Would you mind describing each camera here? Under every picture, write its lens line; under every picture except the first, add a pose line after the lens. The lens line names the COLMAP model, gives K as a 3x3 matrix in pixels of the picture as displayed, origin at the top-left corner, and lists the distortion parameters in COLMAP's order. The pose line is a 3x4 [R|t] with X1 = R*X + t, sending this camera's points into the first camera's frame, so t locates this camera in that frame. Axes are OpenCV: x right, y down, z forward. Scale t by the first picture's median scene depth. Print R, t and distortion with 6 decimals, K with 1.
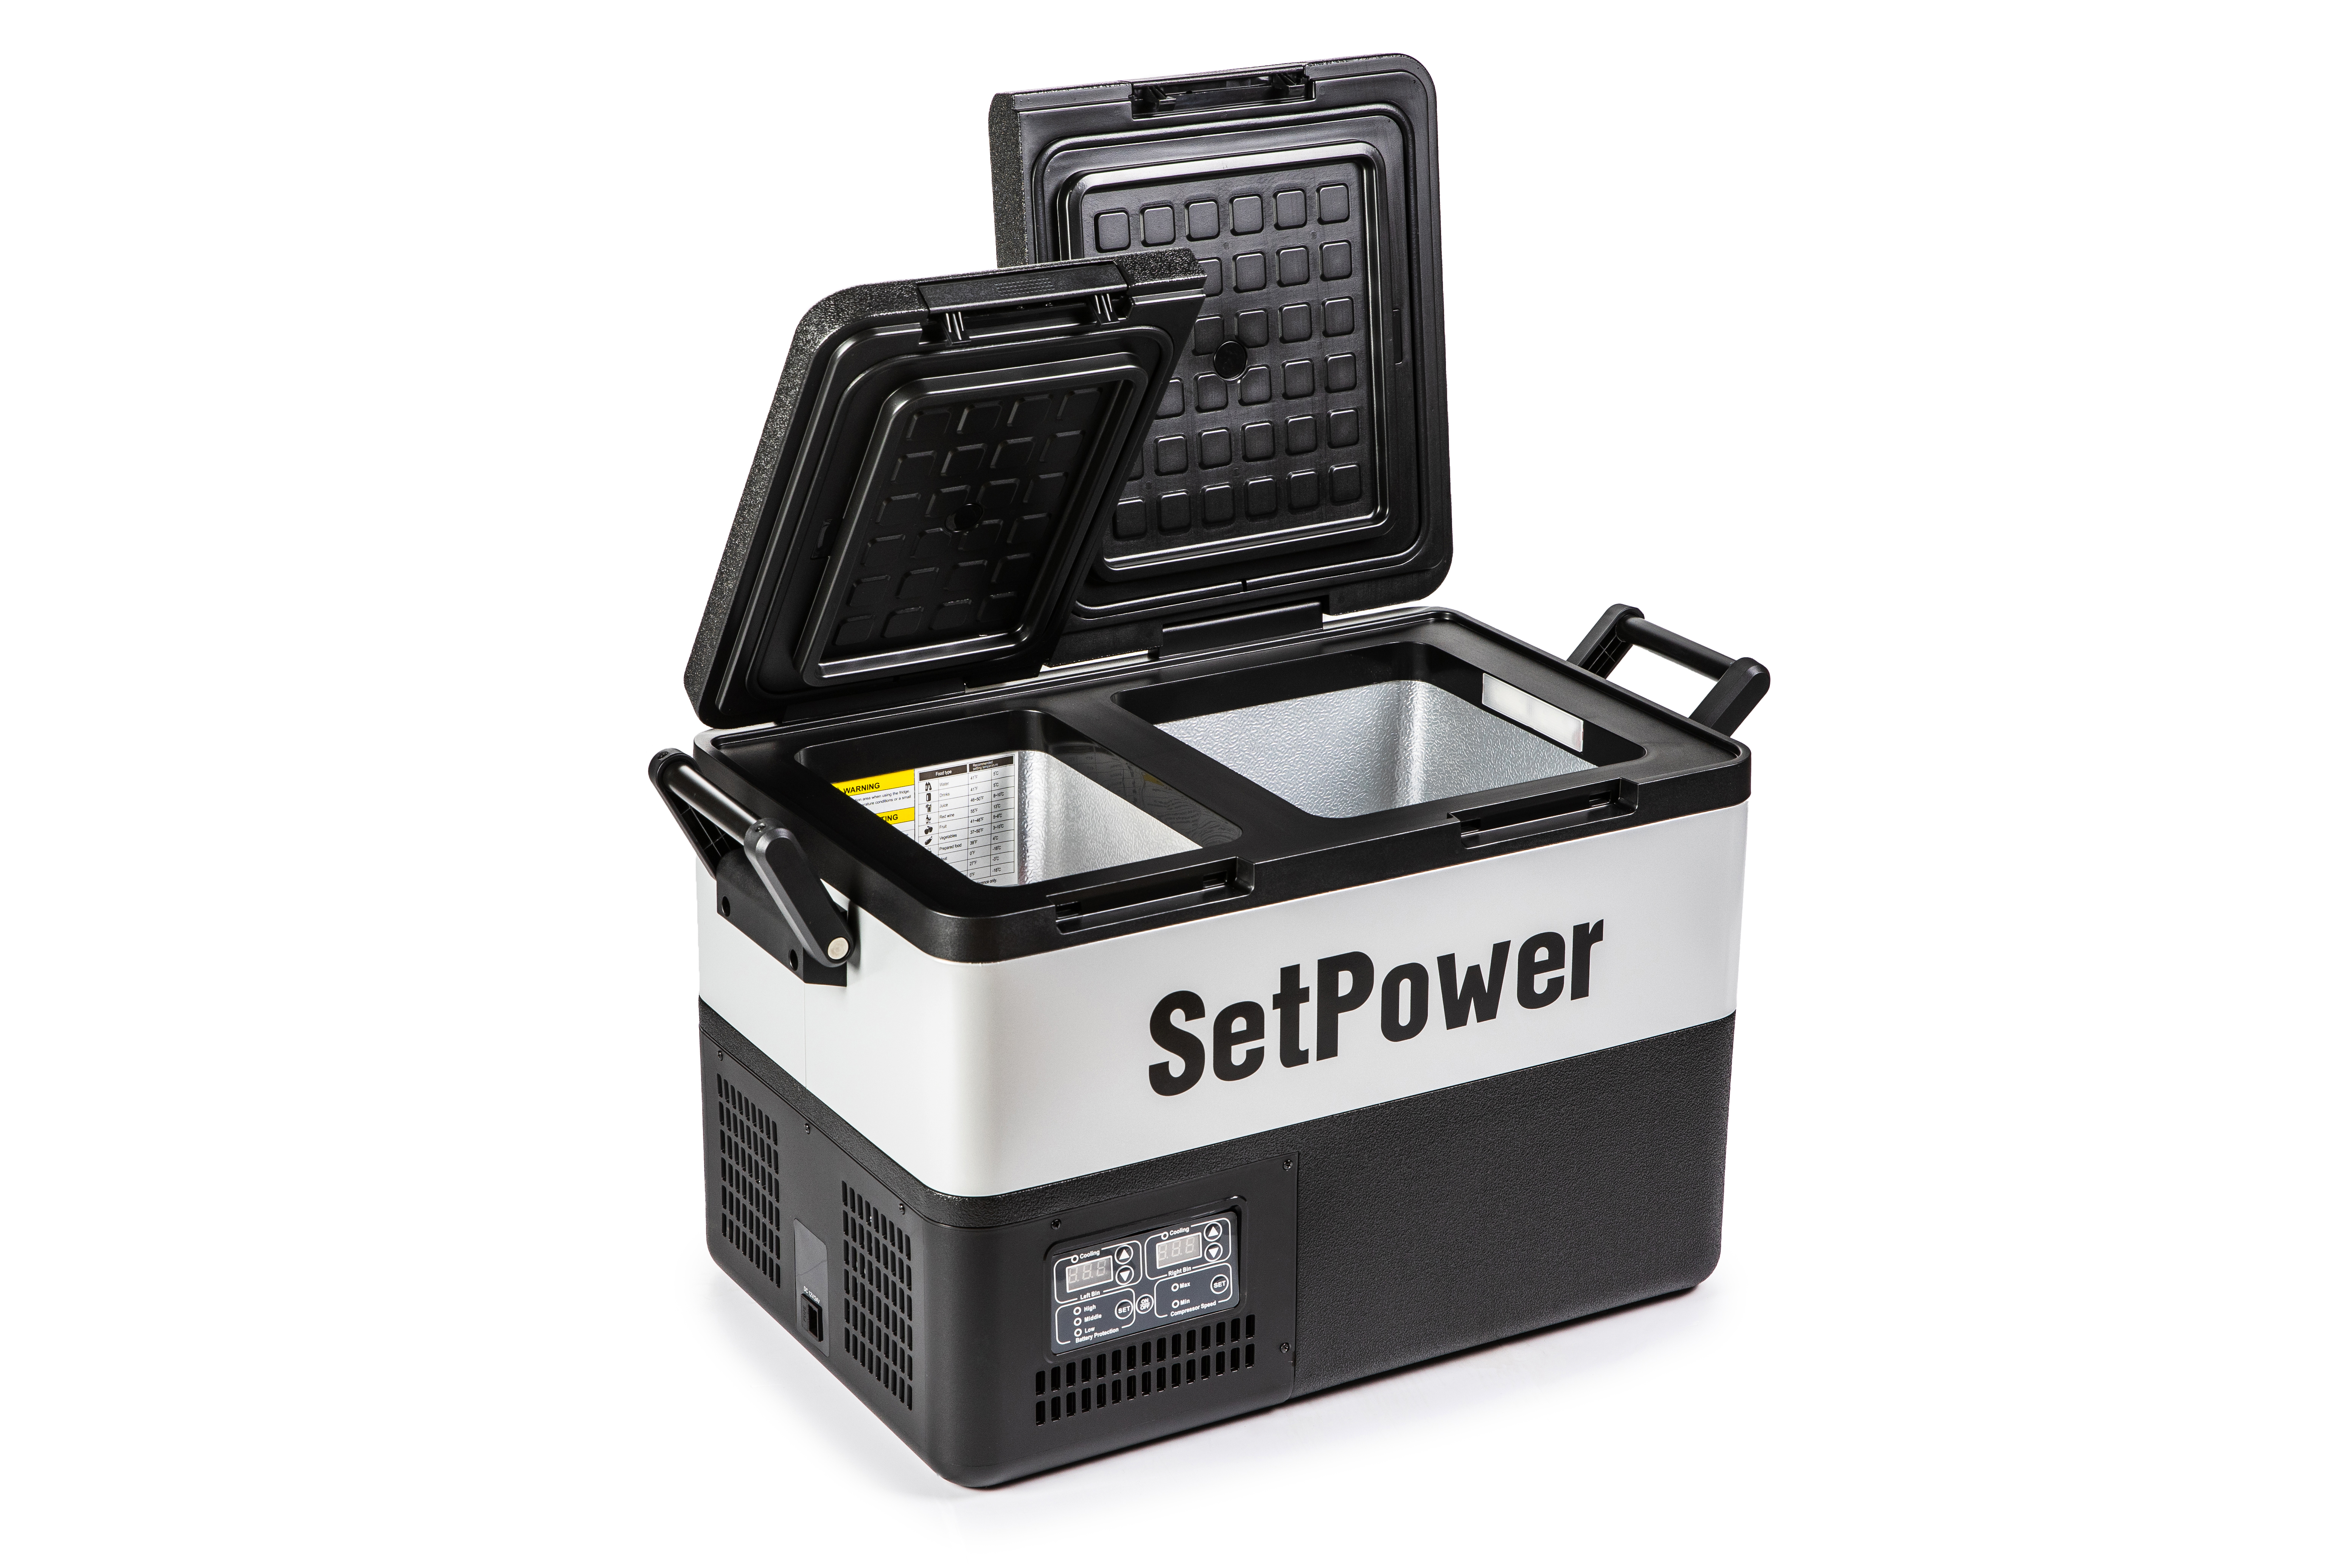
lens RADIAL K [[4194.2, 0, 1177.4], [0, 4194.2, 870.4], [0, 0, 1]] dist [0.118650, -0.015392]
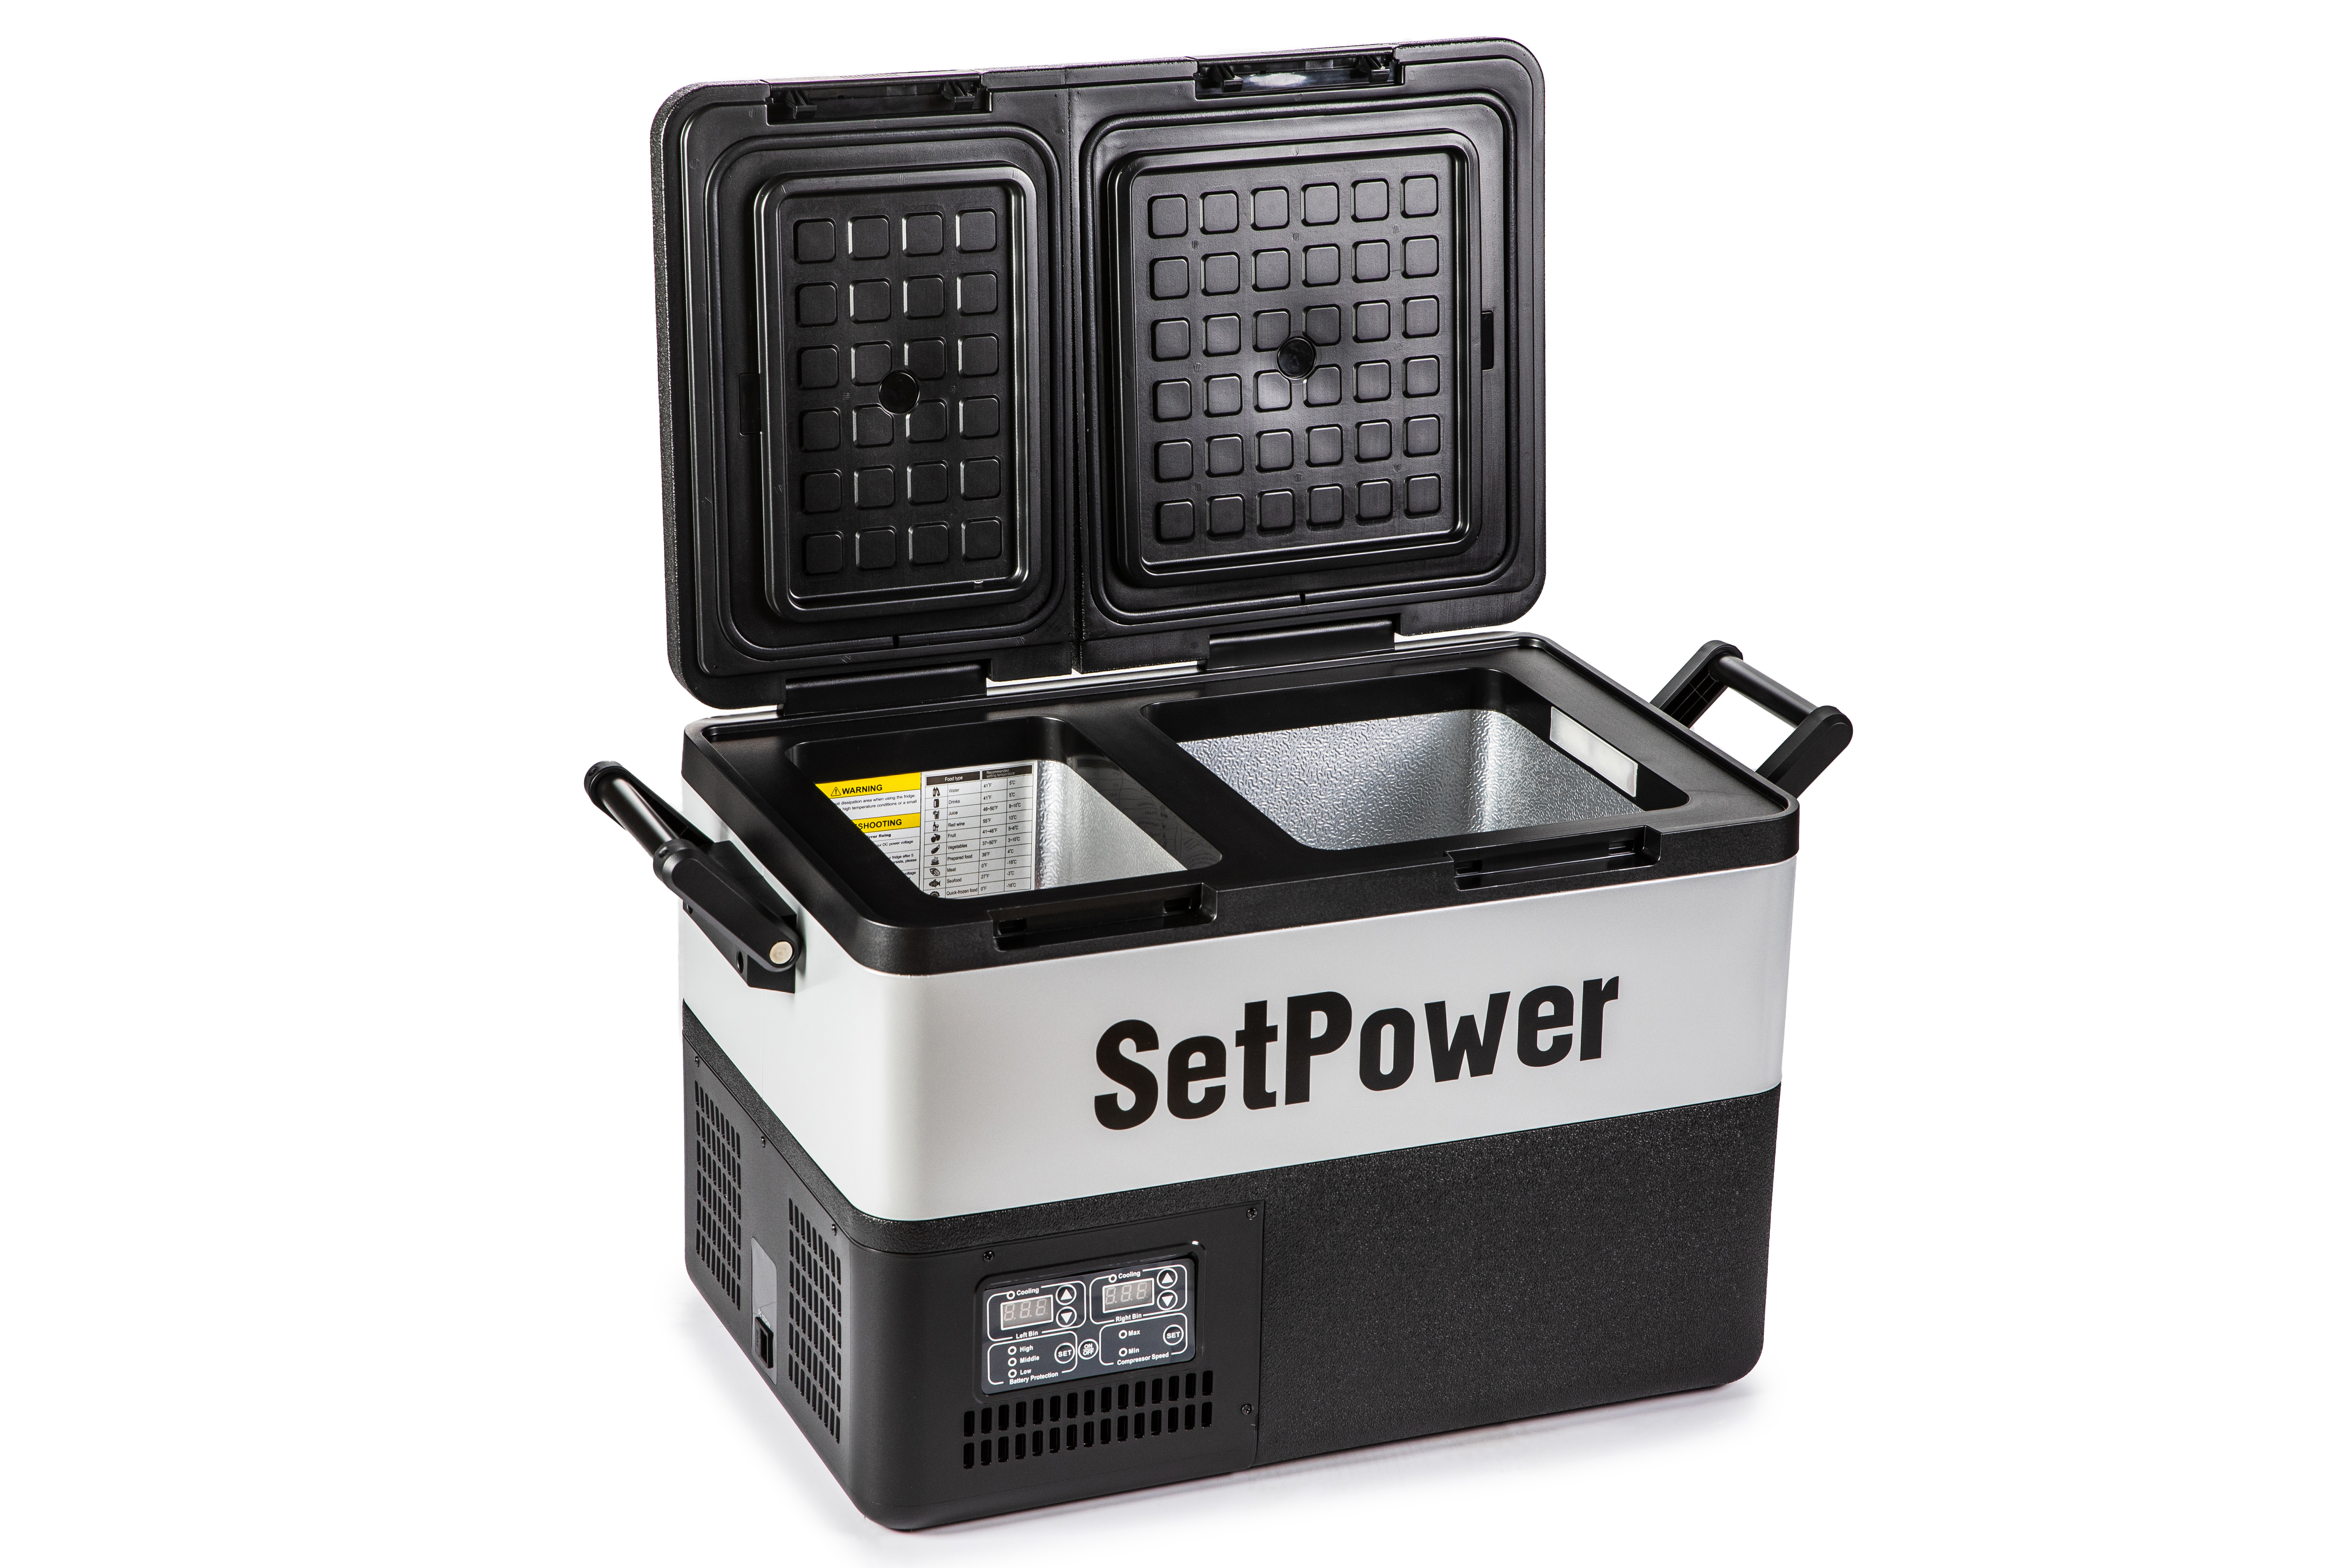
lens RADIAL K [[5182.4, 0, 1176.0], [0, 5182.4, 784.0], [0, 0, 1]] dist [0.191618, -0.556233]
pose [[0.990432, 0.059690, -0.124425, 0.148935], [-0.062976, 0.997758, -0.022638, 0.001328], [0.122795, 0.030257, 0.991971, -0.161704]]
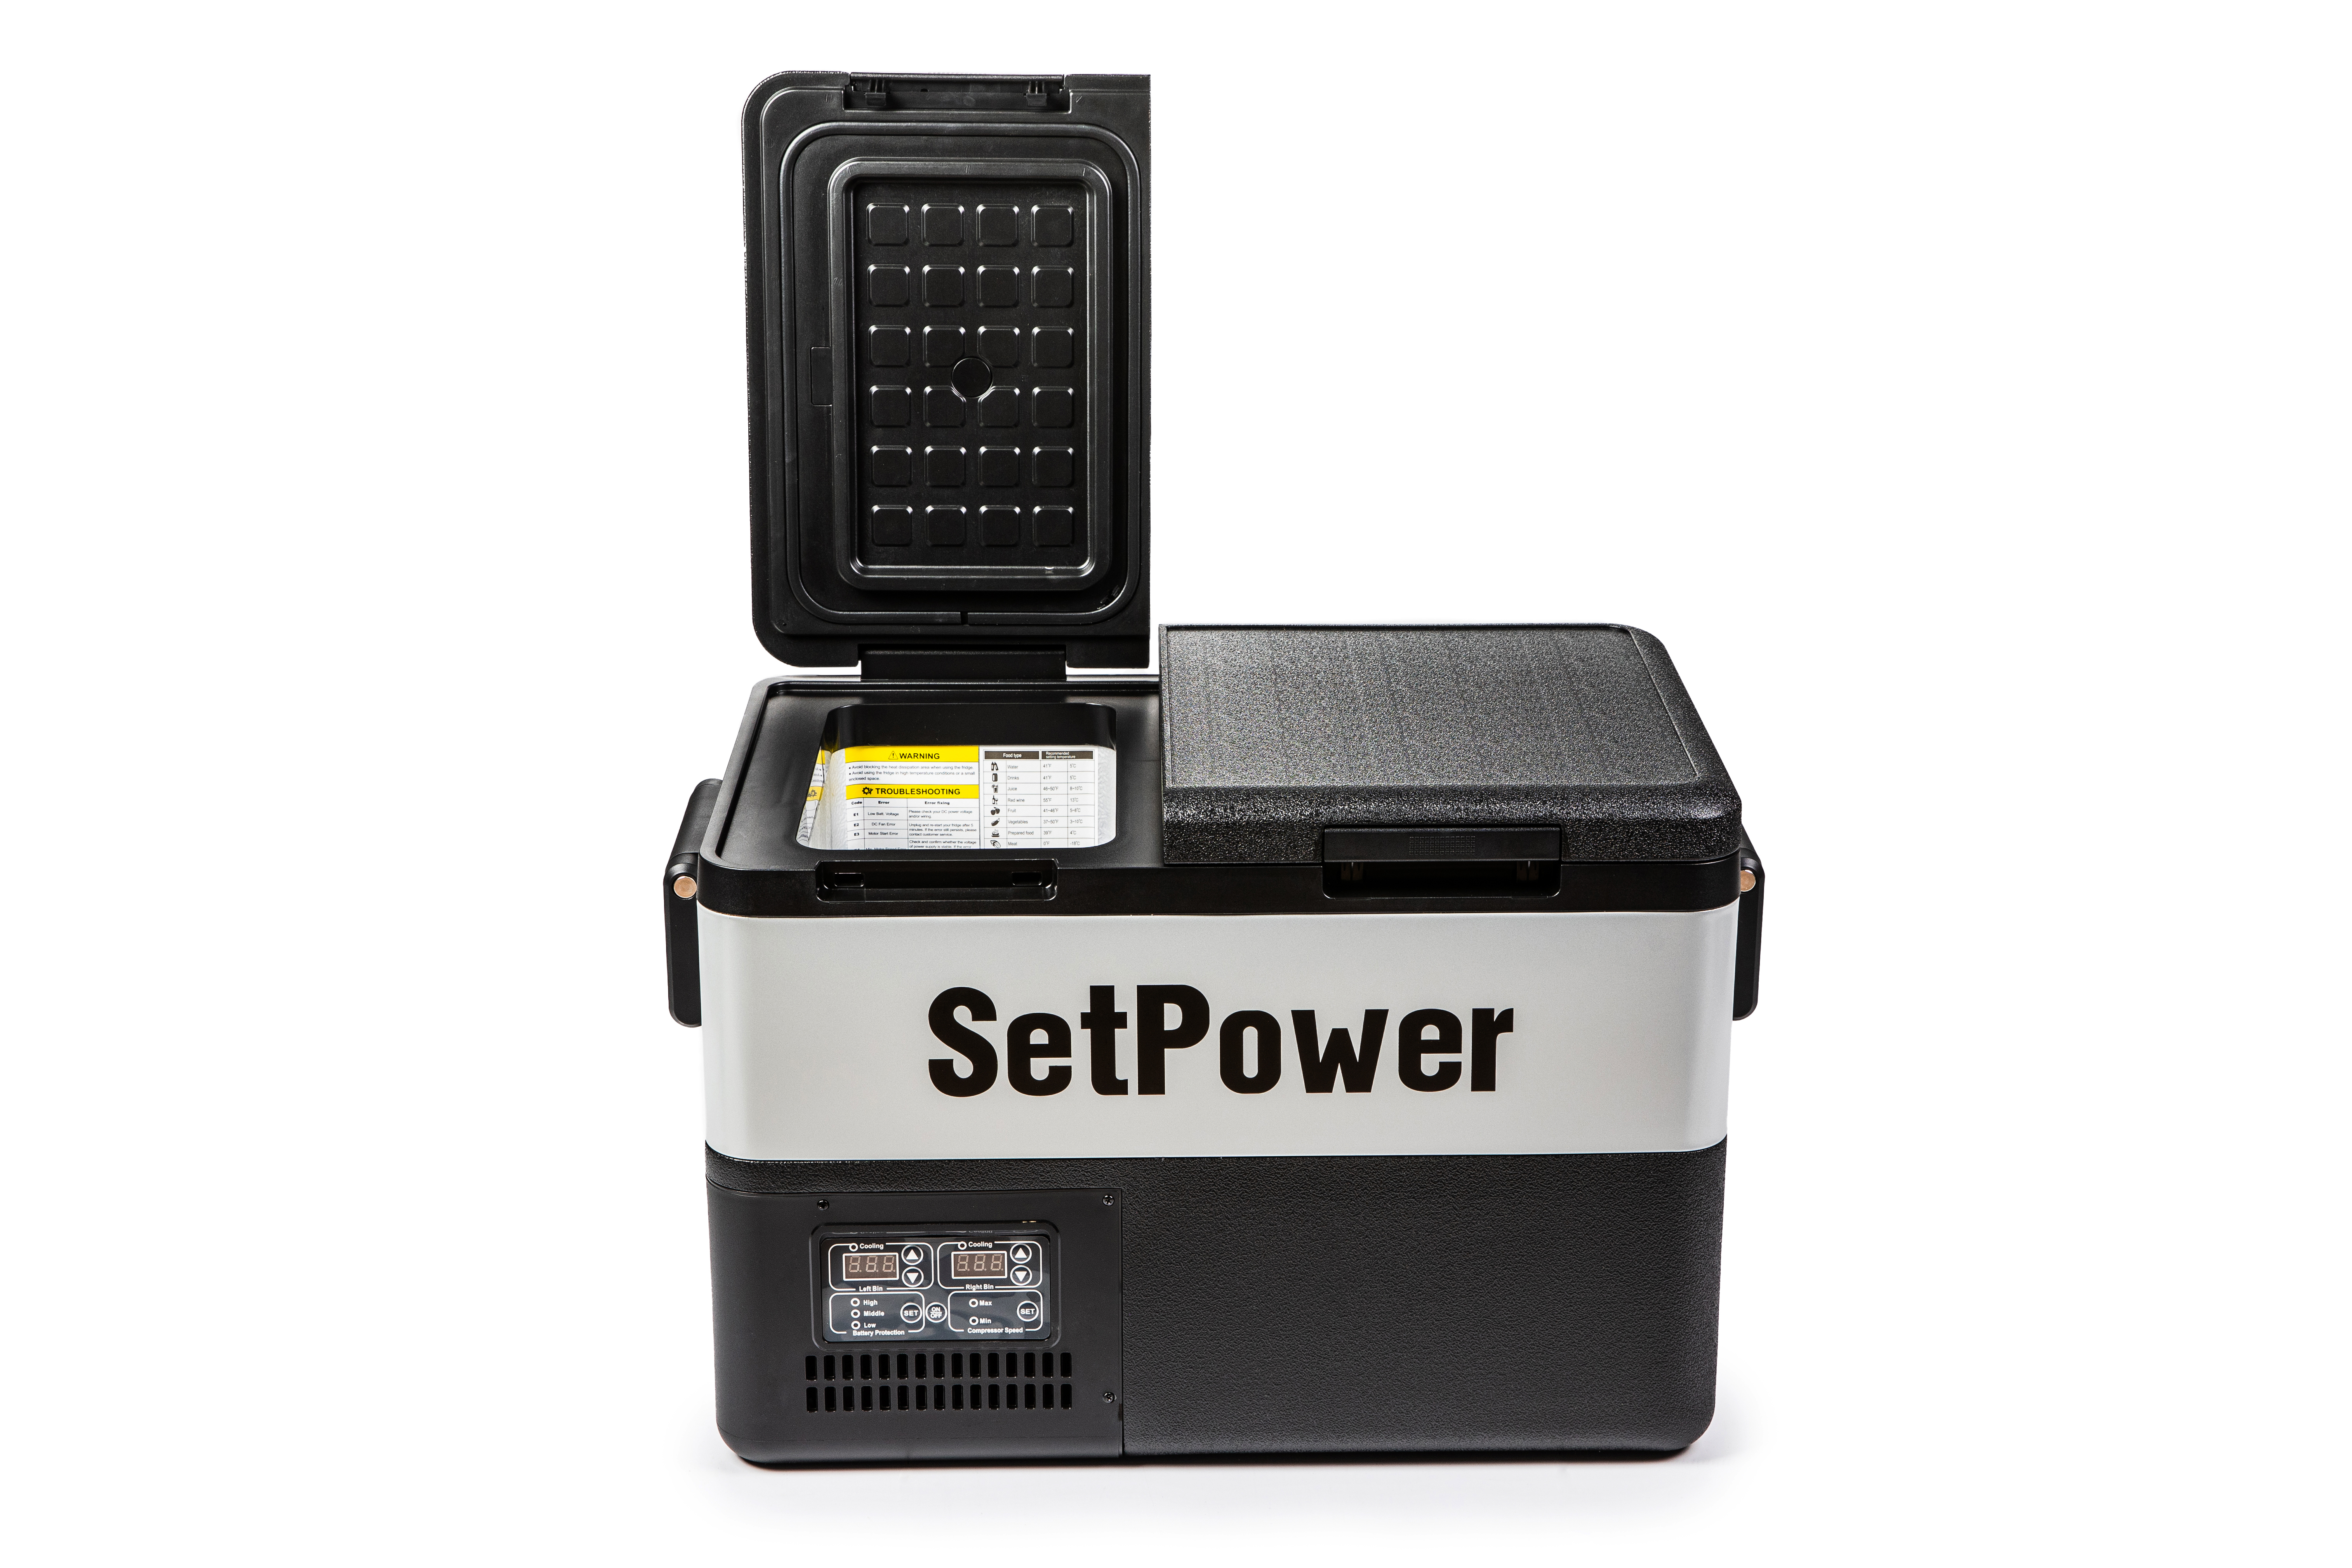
lens RADIAL K [[3777.8, 0, 1219.4], [0, 3777.8, 775.2], [0, 0, 1]] dist [0.098647, 0.020082]
pose [[0.873682, 0.146855, -0.463802, 0.426392], [-0.171988, 0.985025, -0.012090, -0.017468], [0.455081, 0.090332, 0.885856, 0.254944]]
